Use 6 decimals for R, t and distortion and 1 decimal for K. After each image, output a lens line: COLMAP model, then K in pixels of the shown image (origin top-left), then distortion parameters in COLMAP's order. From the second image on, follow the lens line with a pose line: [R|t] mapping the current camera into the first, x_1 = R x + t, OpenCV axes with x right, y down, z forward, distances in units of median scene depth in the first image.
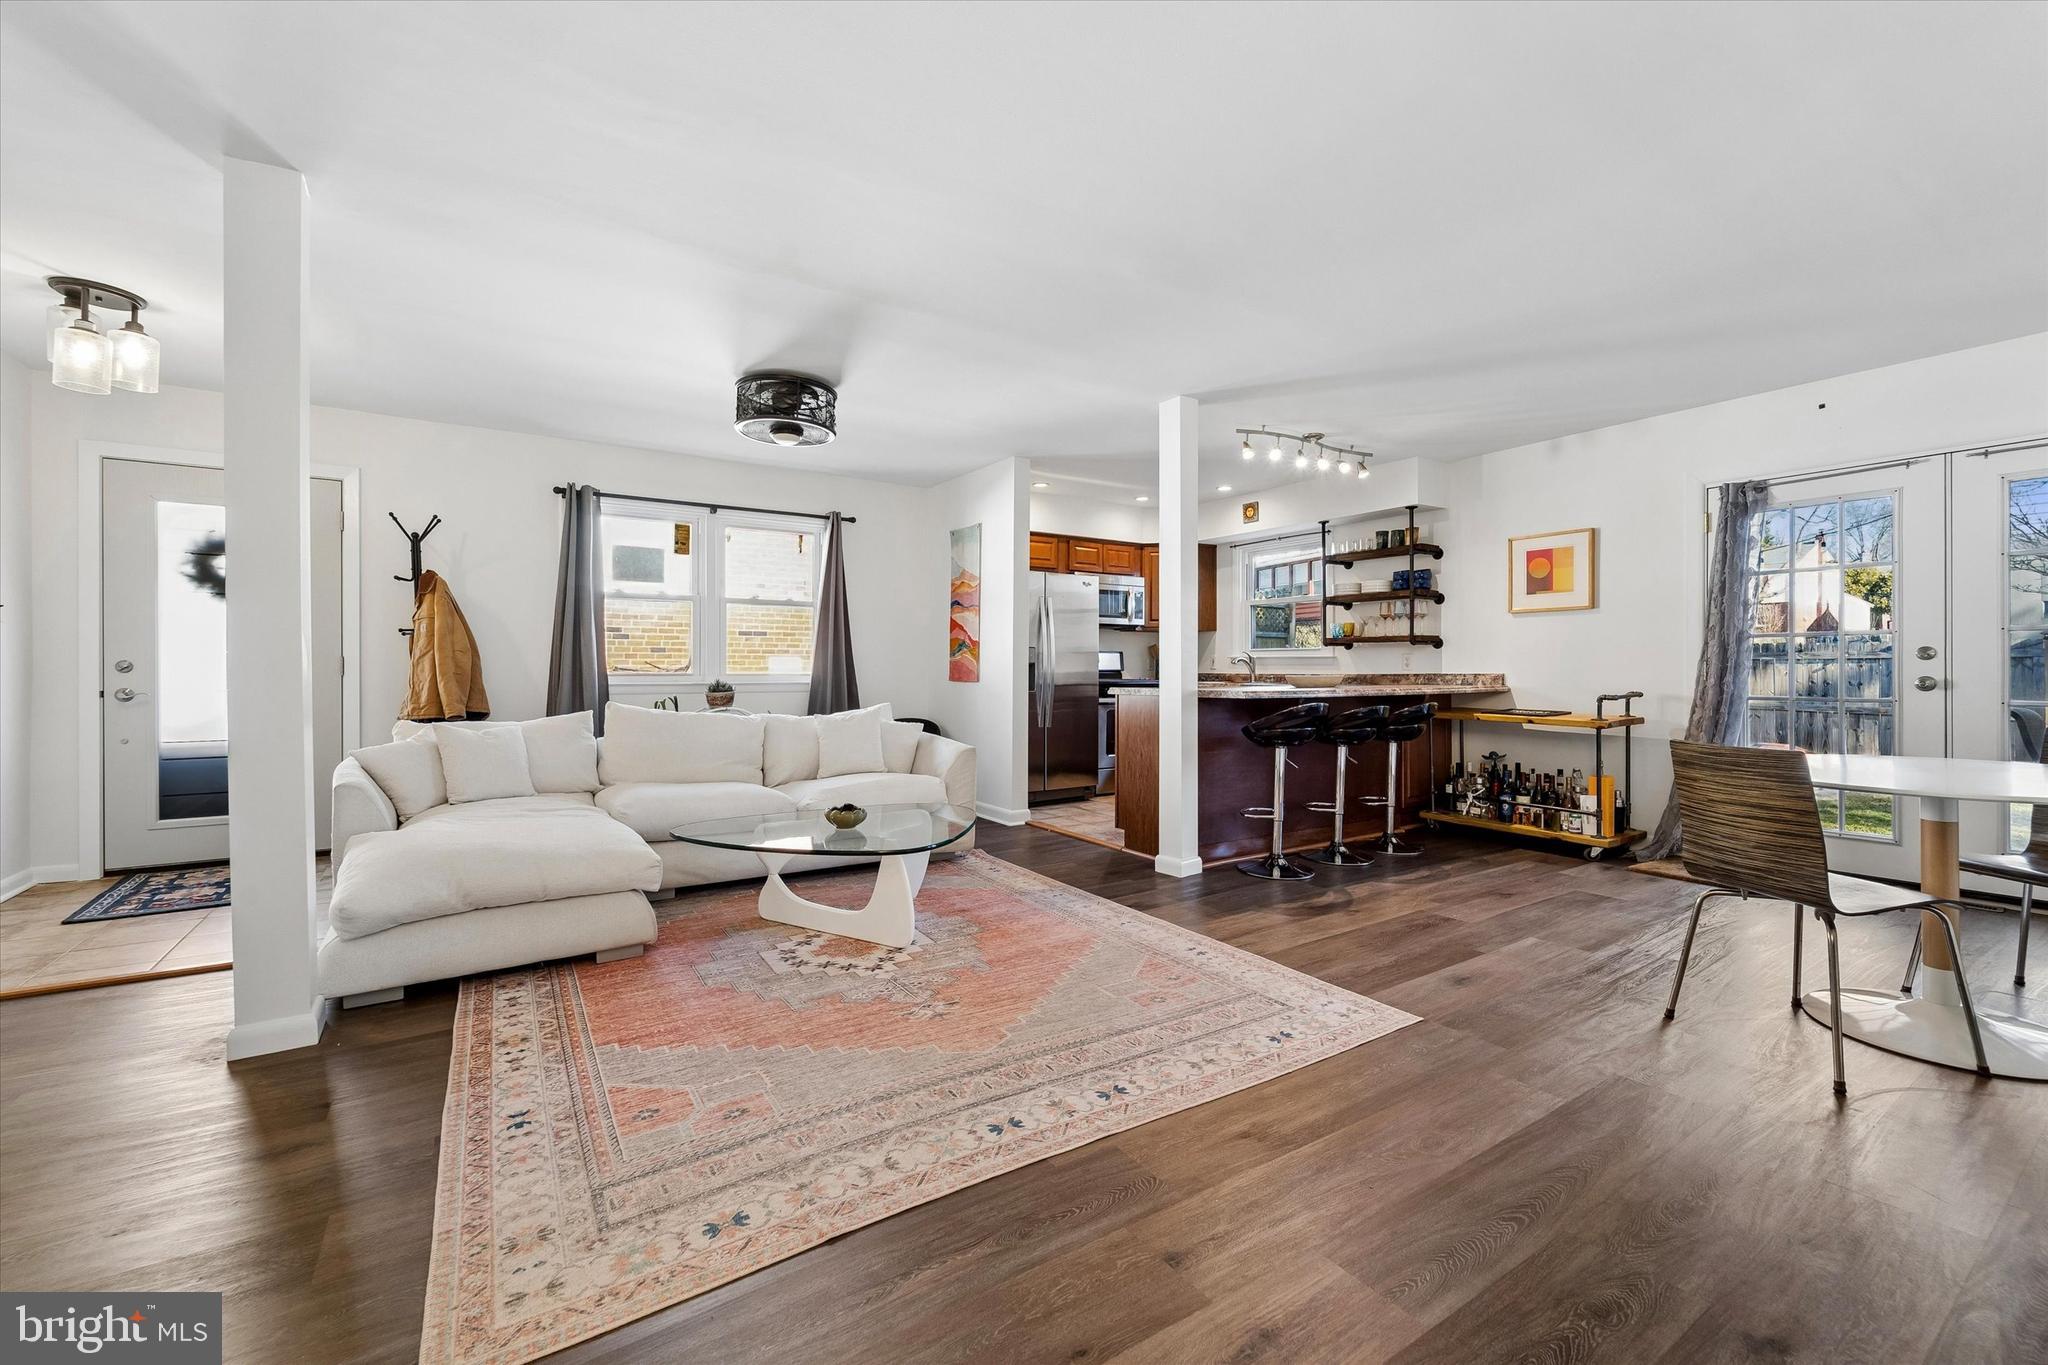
lens RADIAL K [[826.4, 0, 1033.1], [0, 826.4, 679.1], [0, 0, 1]] dist [0.000418, -0.002484]
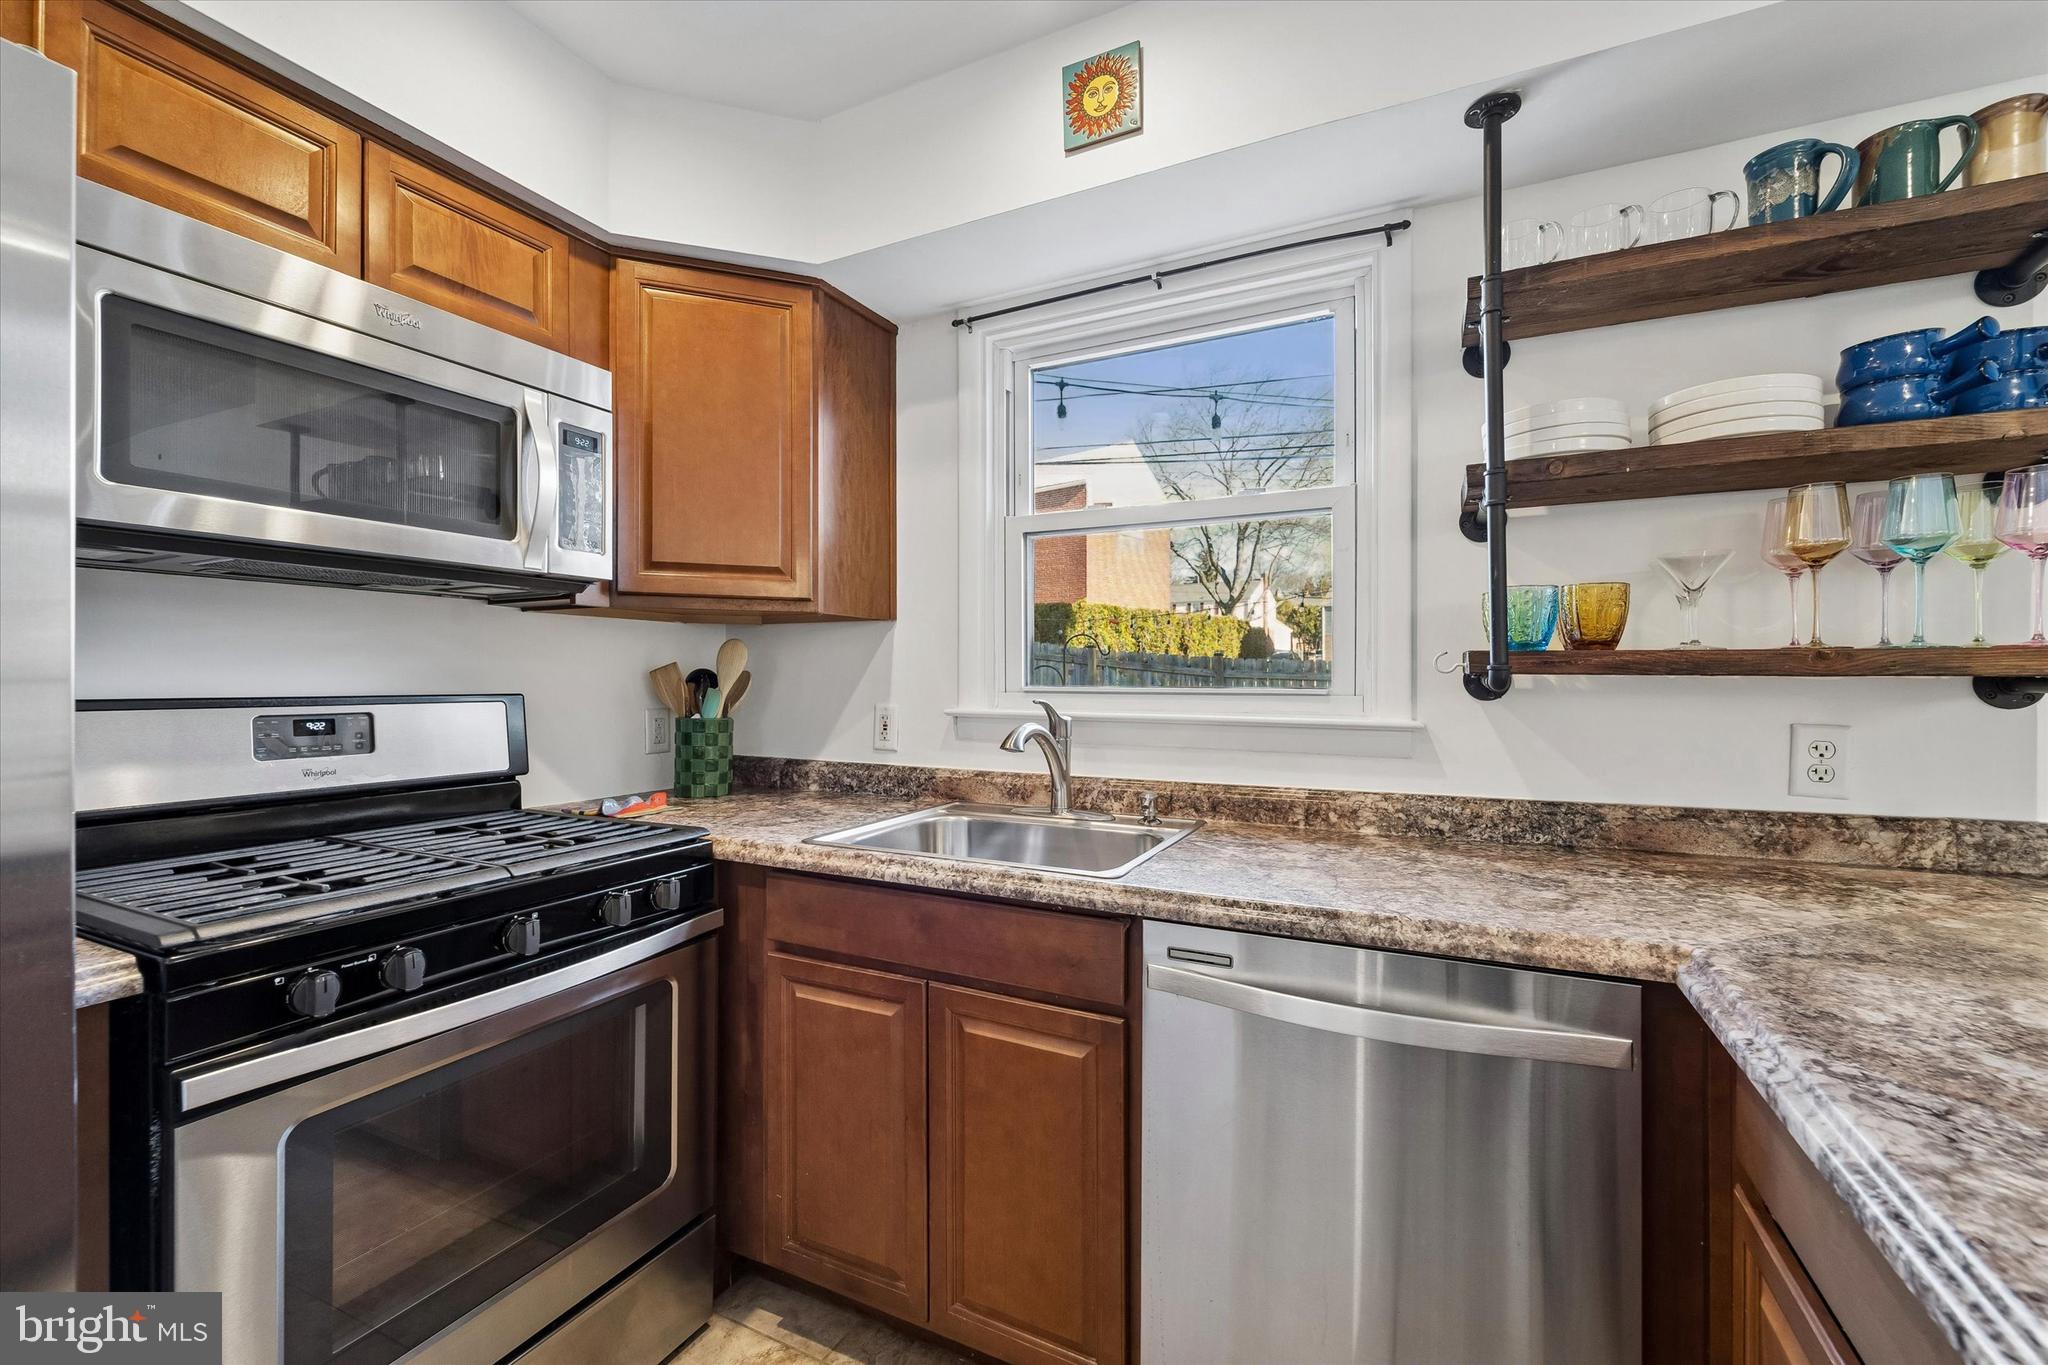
lens RADIAL K [[826.4, 0, 1034.9], [0, 826.4, 678.3], [0, 0, 1]] dist [0.000418, -0.002484]
pose [[0.865766, -0.001316, 0.500448, 0.258769], [0.007474, 0.999919, -0.010301, -0.075129], [-0.500394, 0.012659, 0.865705, 1.591268]]
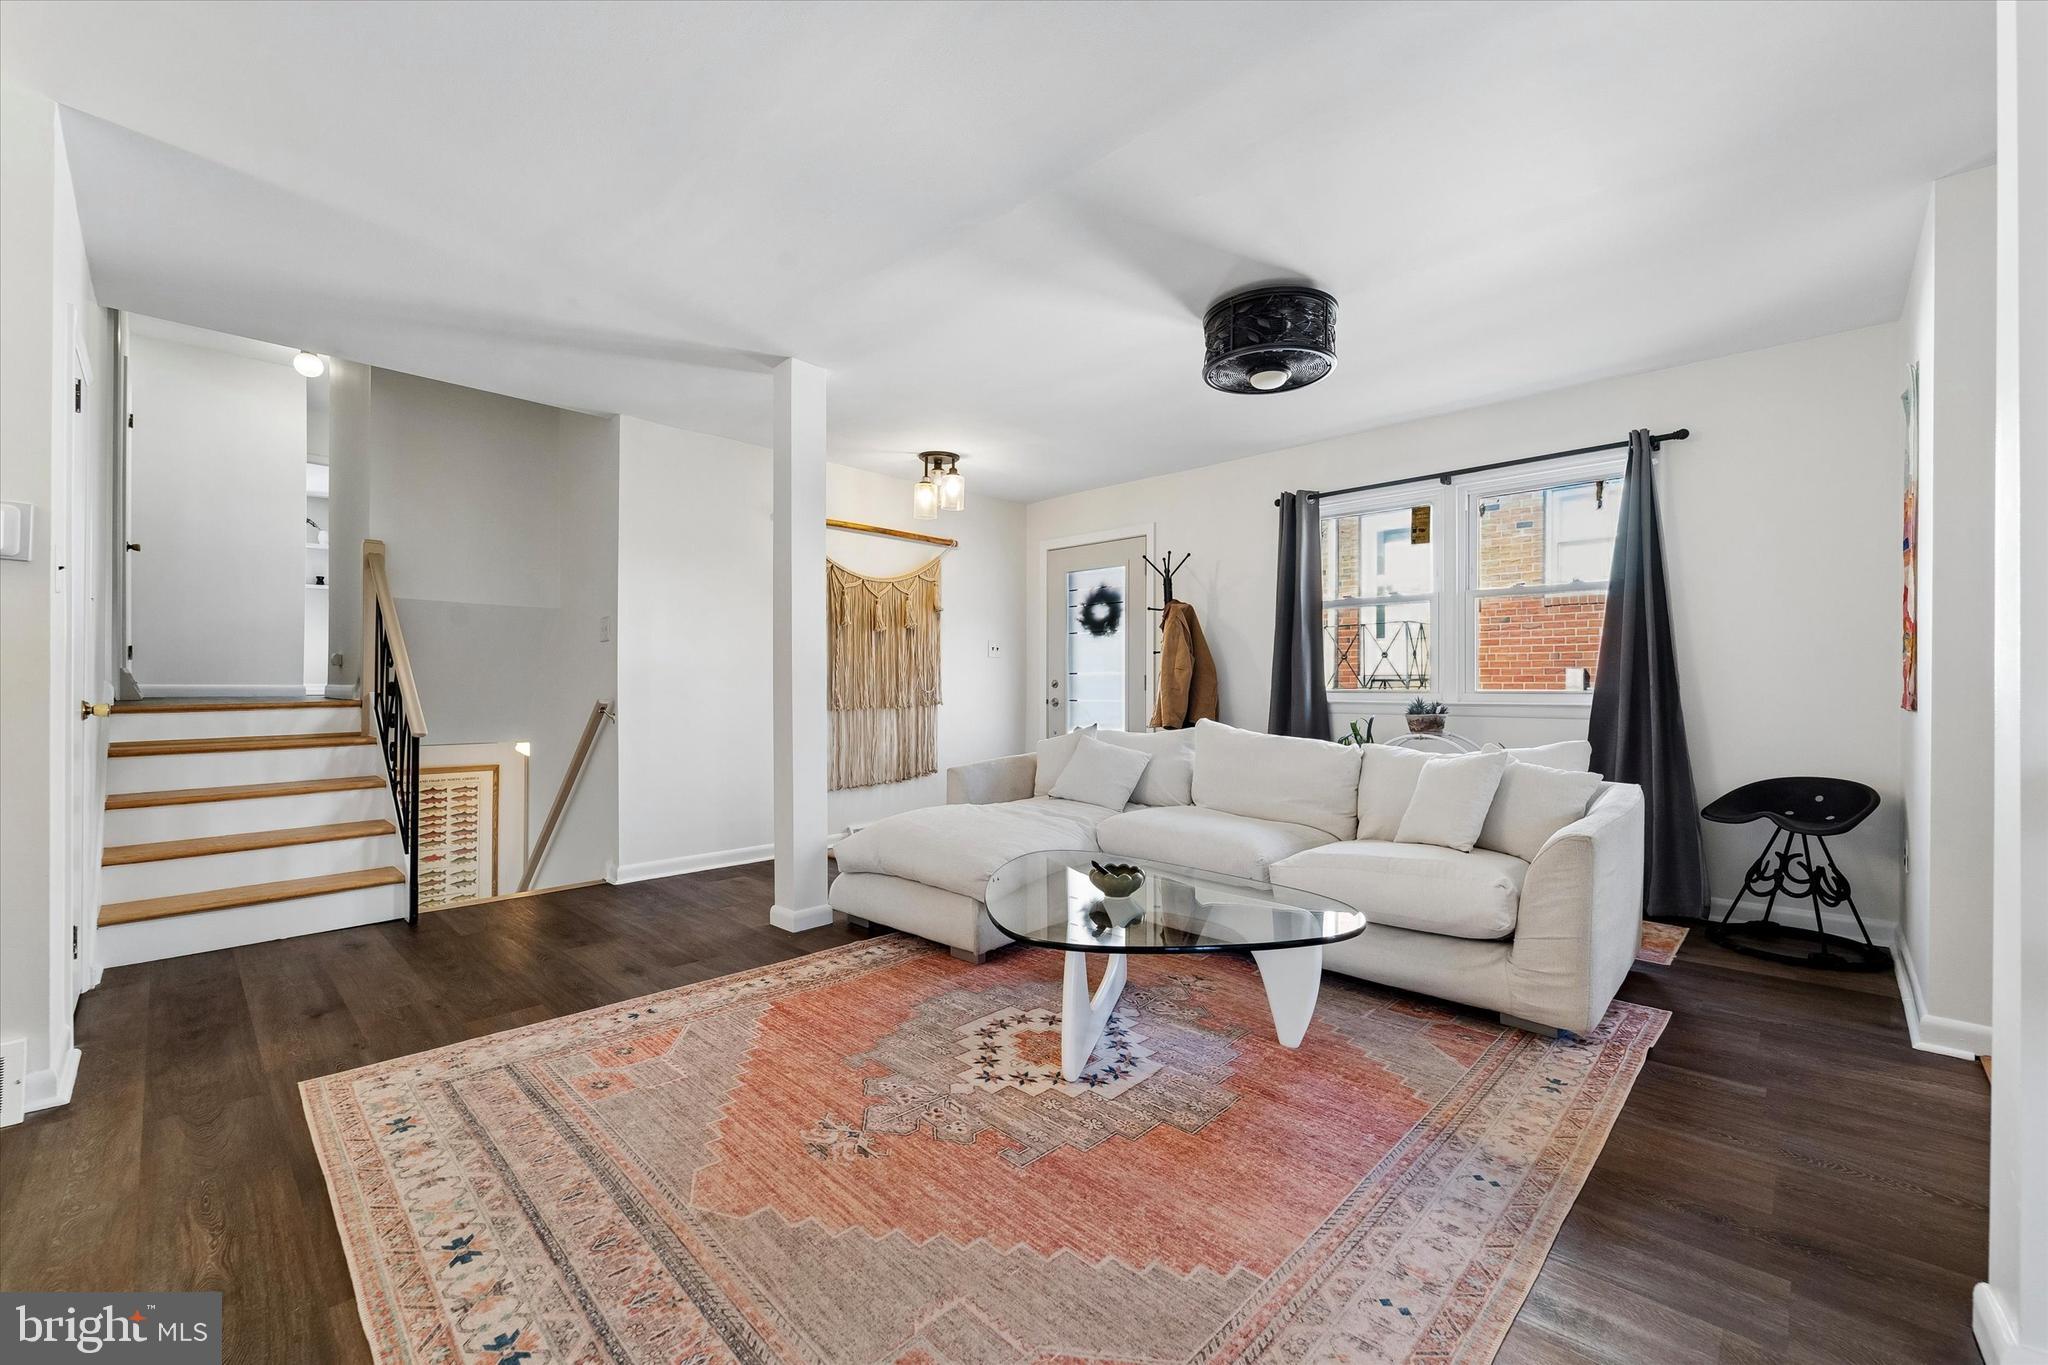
lens RADIAL K [[826.4, 0, 1029.7], [0, 826.4, 685.5], [0, 0, 1]] dist [0.000418, -0.002484]
pose [[0.214382, -0.003119, -0.976745, 0.472078], [-0.012900, 0.999899, -0.006025, -0.002536], [0.976665, 0.013892, 0.214320, 0.744159]]
